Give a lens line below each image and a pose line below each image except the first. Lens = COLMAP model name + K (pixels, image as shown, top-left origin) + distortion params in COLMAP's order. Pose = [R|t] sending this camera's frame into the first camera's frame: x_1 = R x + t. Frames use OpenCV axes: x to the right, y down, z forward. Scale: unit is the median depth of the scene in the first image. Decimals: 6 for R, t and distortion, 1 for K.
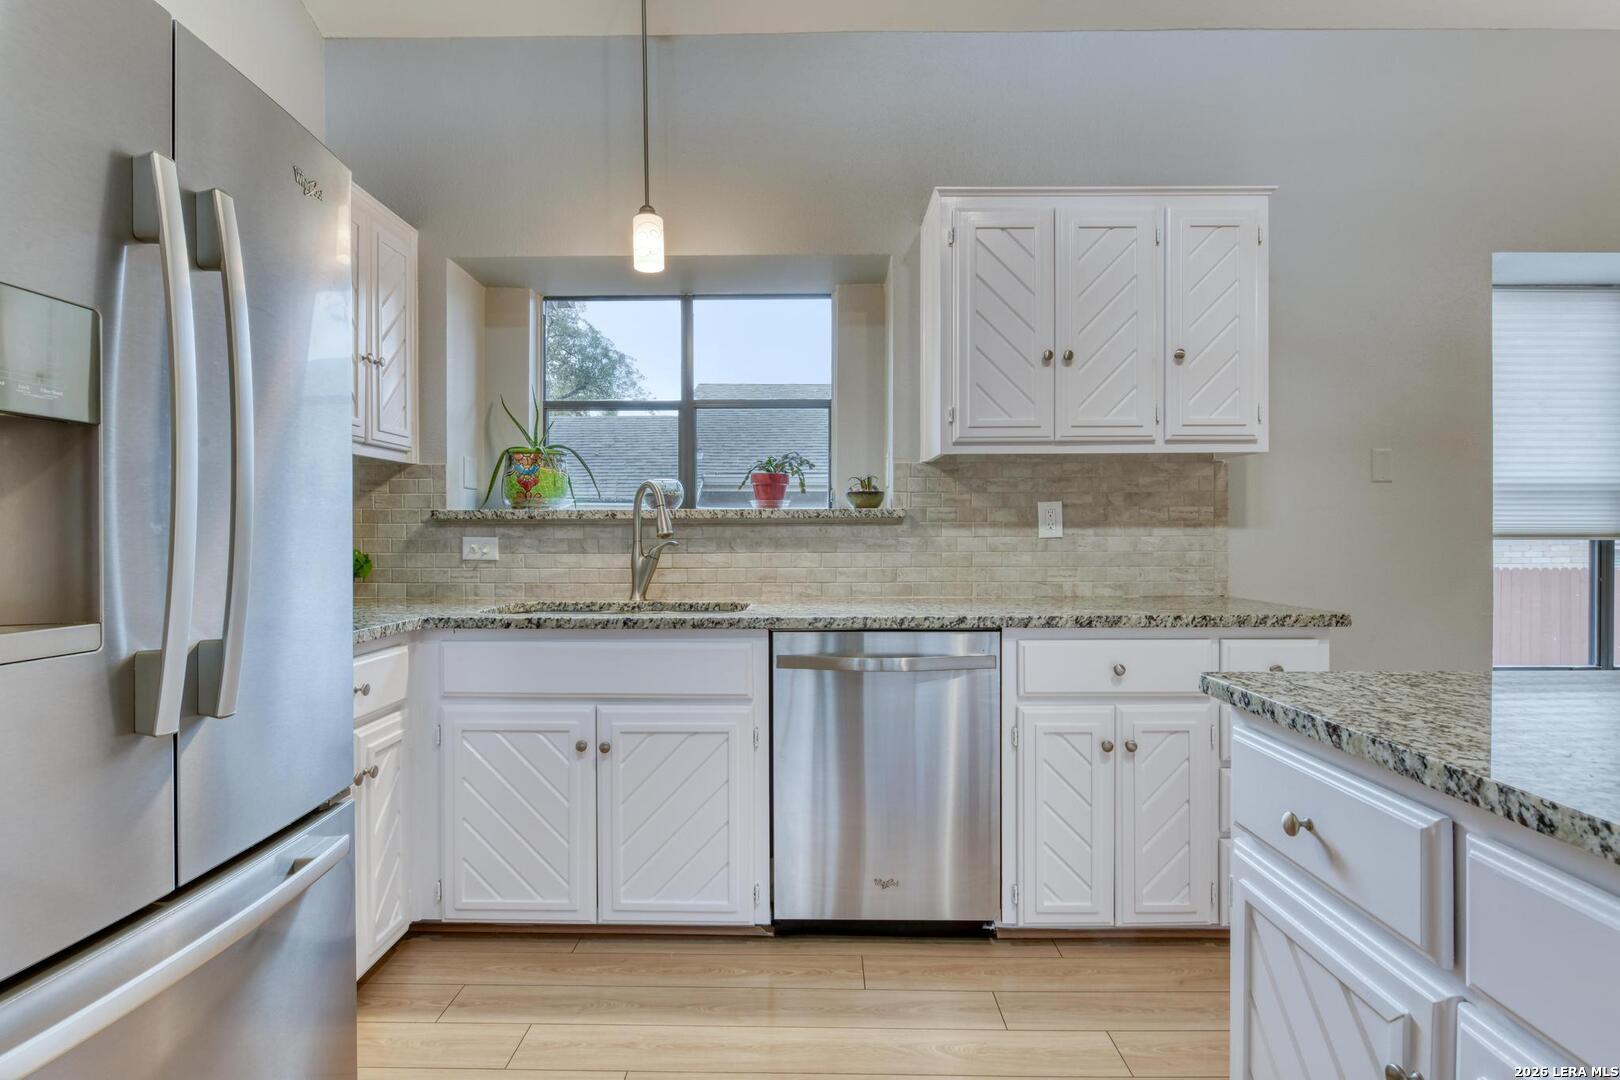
lens RADIAL K [[816.2, 0, 803.7], [0, 816.2, 541.1], [0, 0, 1]] dist [-0.005997, -0.001123]
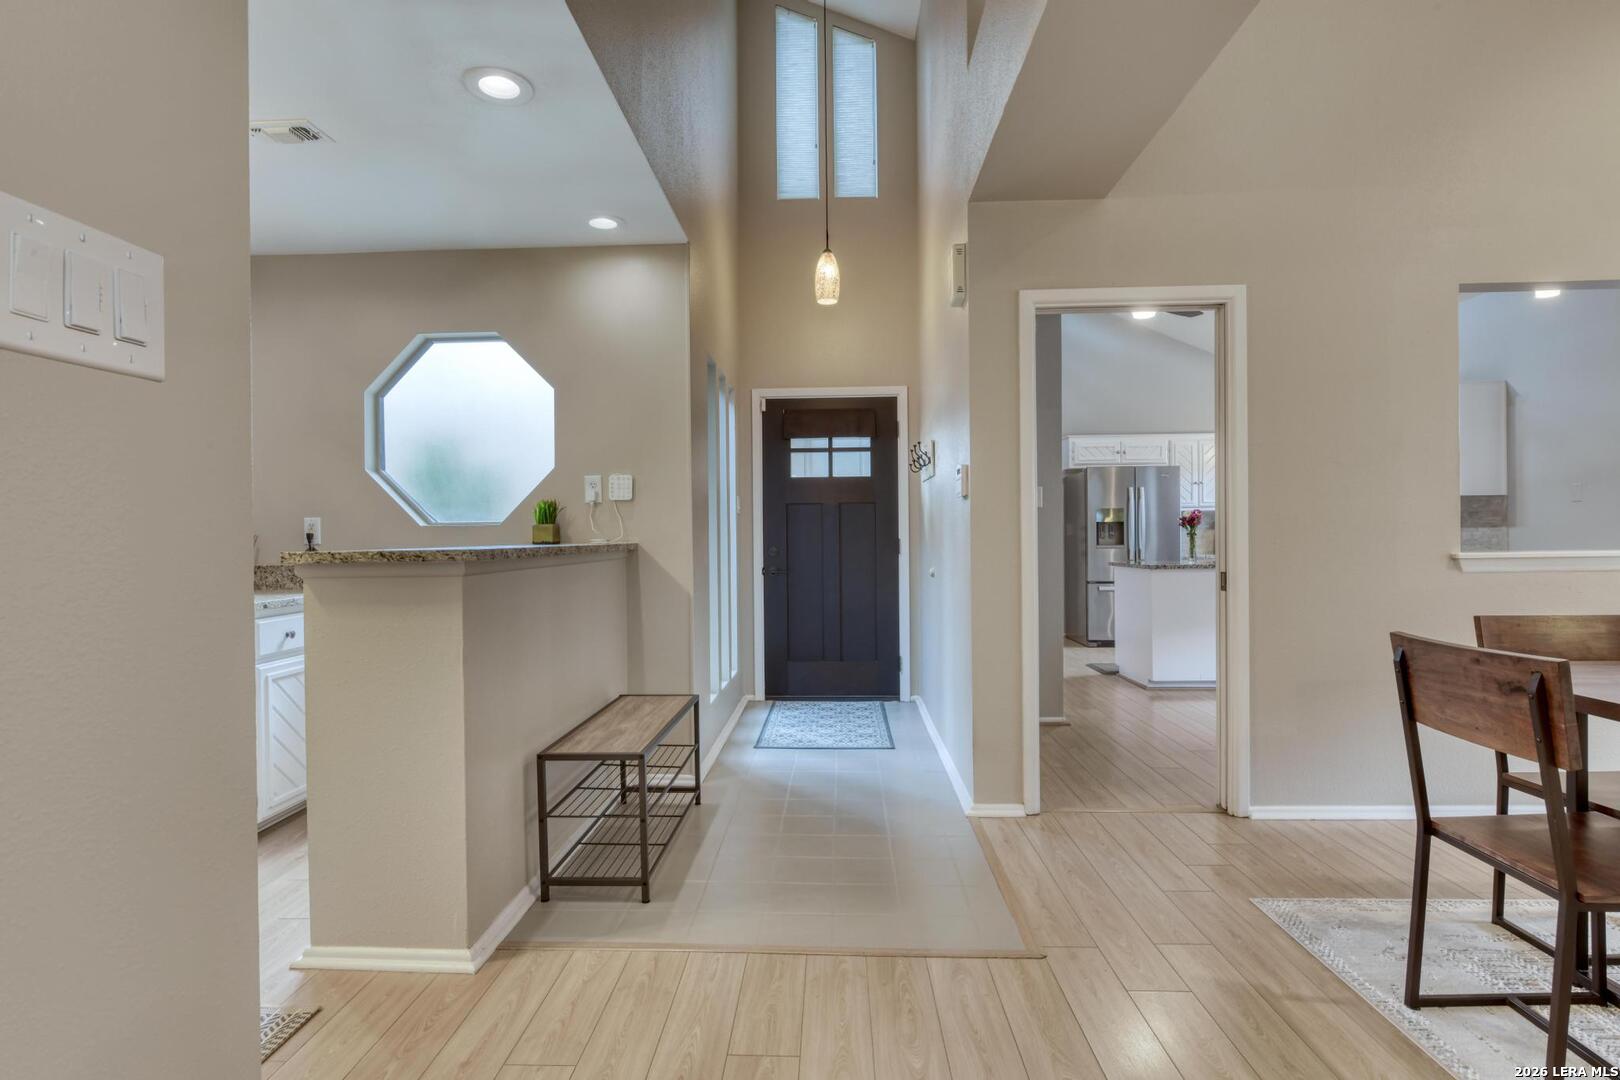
lens RADIAL K [[808.5, 0, 803.7], [0, 808.5, 542.3], [0, 0, 1]] dist [-0.005077, -0.000463]
pose [[-0.024653, 0.005131, -0.999683, 2.600339], [0.003884, 0.999980, 0.005036, 0.004817], [0.999689, -0.003758, -0.024672, -0.727107]]
